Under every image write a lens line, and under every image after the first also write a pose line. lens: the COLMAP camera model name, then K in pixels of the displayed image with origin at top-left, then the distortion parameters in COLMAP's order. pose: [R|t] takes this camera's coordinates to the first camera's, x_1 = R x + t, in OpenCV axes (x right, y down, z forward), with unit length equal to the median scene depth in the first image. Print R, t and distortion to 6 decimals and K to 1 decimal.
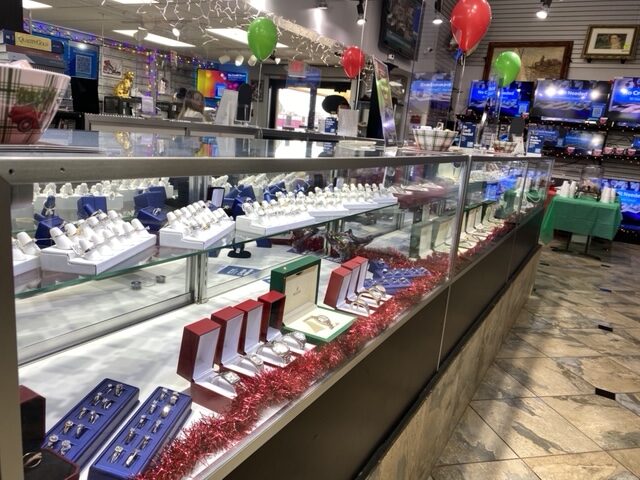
lens RADIAL K [[497.2, 0, 320.0], [0, 497.2, 240.0], [0, 0, 1]] dist [-0.005615, 0.007405]
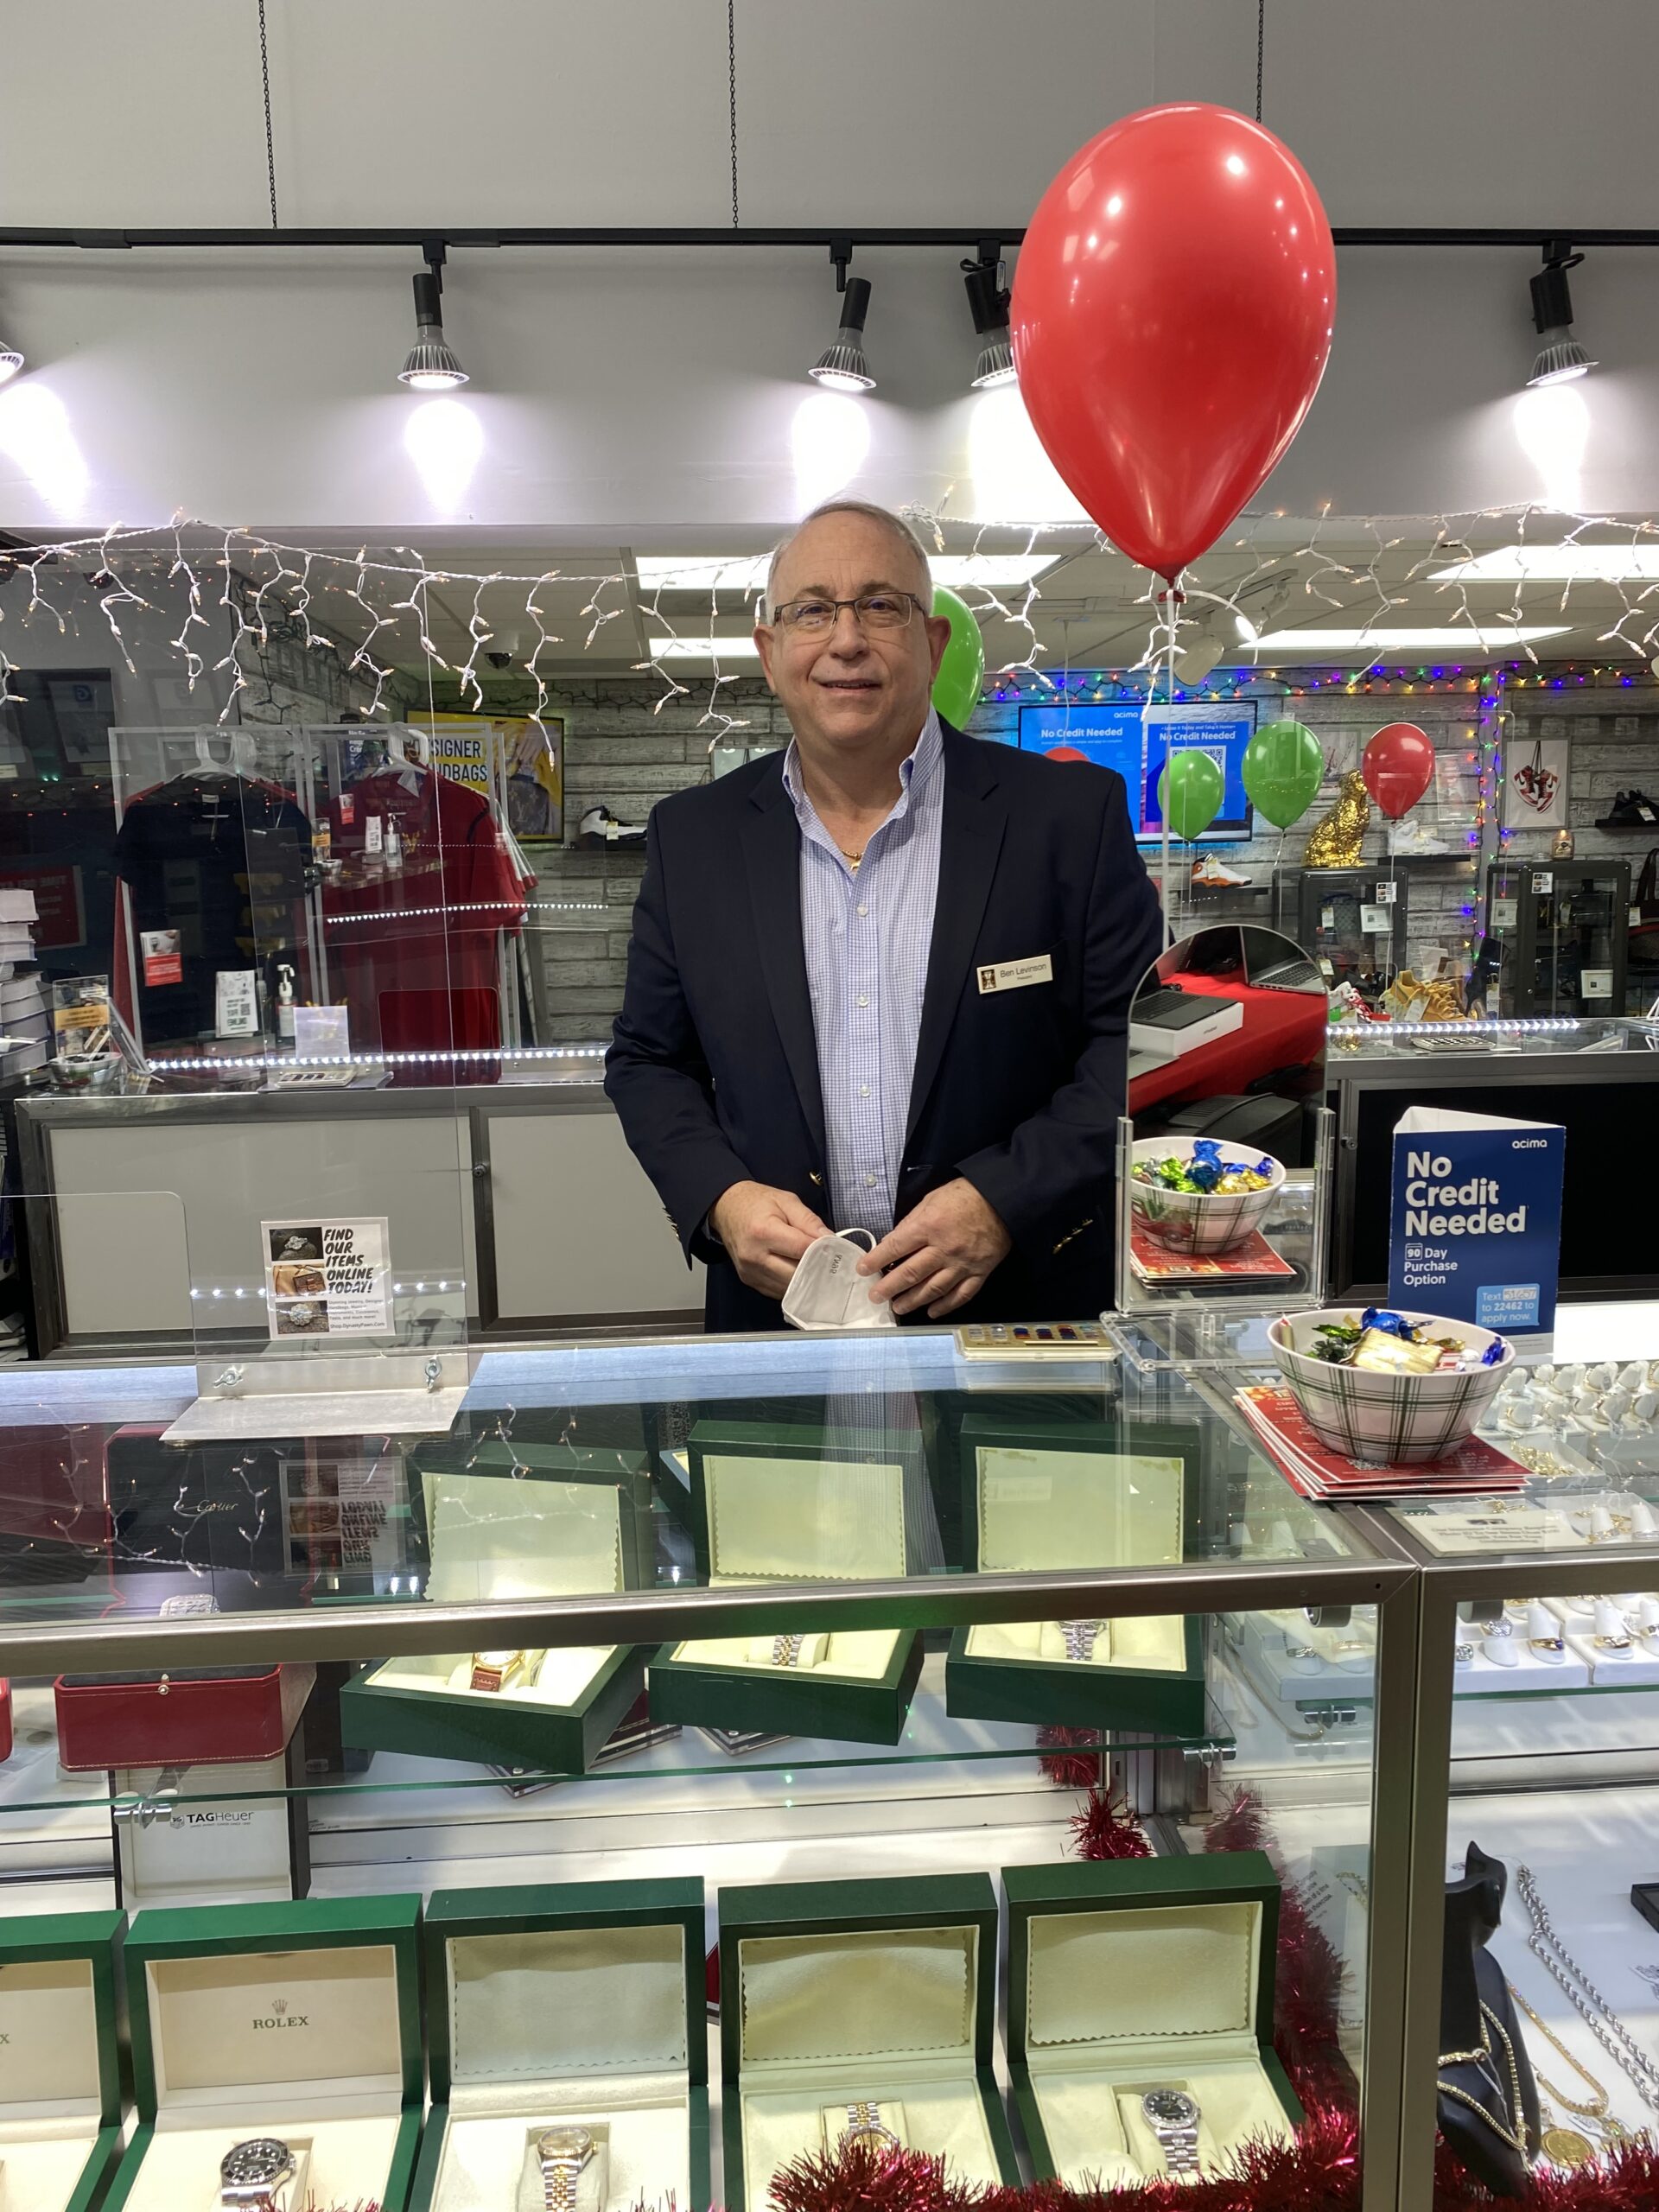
lens RADIAL K [[1718.5, 0, 829.5], [0, 1718.5, 1106.0], [0, 0, 1]] dist [-0.005615, 0.007405]
pose [[0.549431, 0.018726, -0.835329, 0.225795], [-0.104122, 0.993490, -0.046214, -0.087993], [0.829026, 0.112367, 0.547804, 0.278177]]
